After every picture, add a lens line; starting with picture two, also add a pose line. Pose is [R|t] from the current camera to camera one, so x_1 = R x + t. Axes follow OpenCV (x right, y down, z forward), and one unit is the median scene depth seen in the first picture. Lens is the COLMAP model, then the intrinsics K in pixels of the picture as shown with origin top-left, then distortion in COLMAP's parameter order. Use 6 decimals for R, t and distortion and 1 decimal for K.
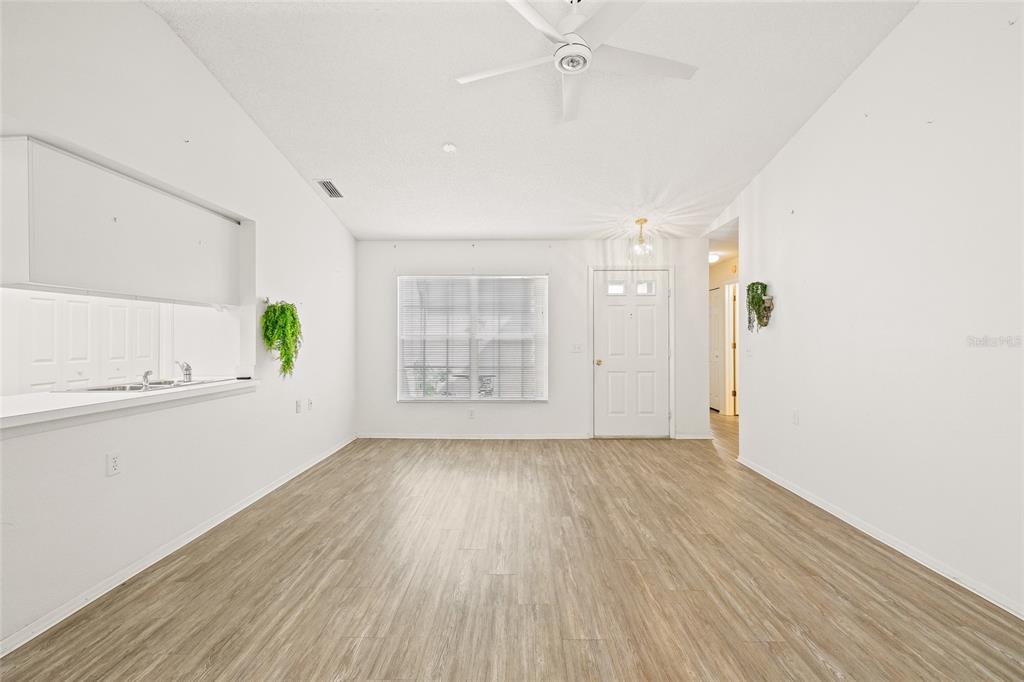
lens RADIAL K [[433.6, 0, 508.9], [0, 433.6, 335.5], [0, 0, 1]] dist [-0.001537, -0.000276]
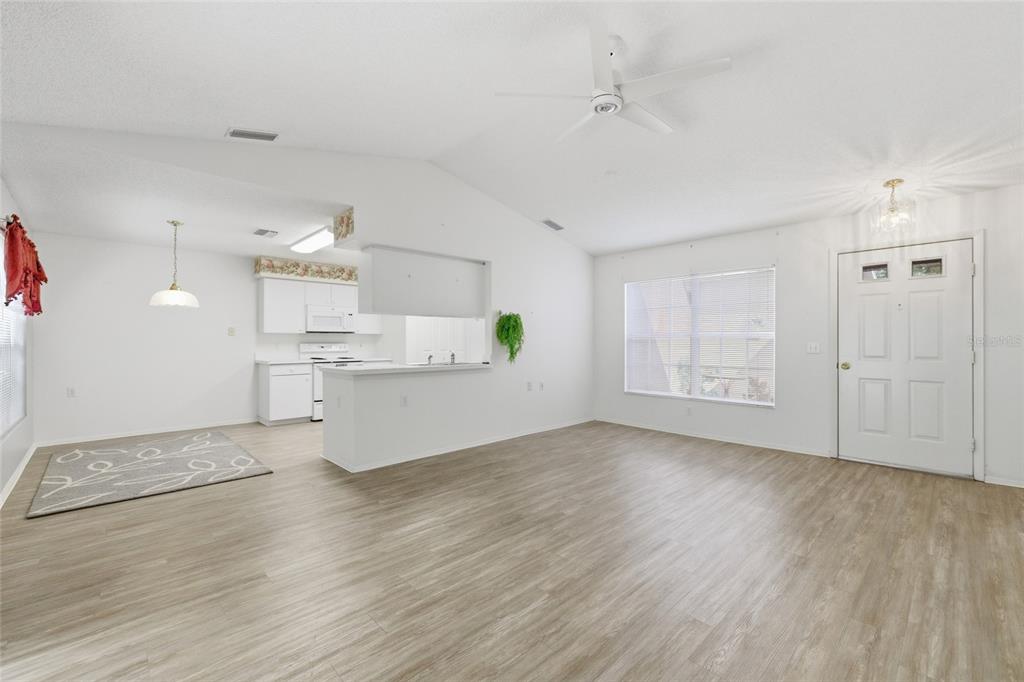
lens RADIAL K [[435.9, 0, 512.0], [0, 435.9, 341.0], [0, 0, 1]] dist [0.002737, -0.000179]
pose [[0.702311, 0.000762, -0.711870, 0.528491], [0.005873, 0.999959, 0.006865, 0.008165], [0.711846, -0.009002, 0.702277, -0.032719]]
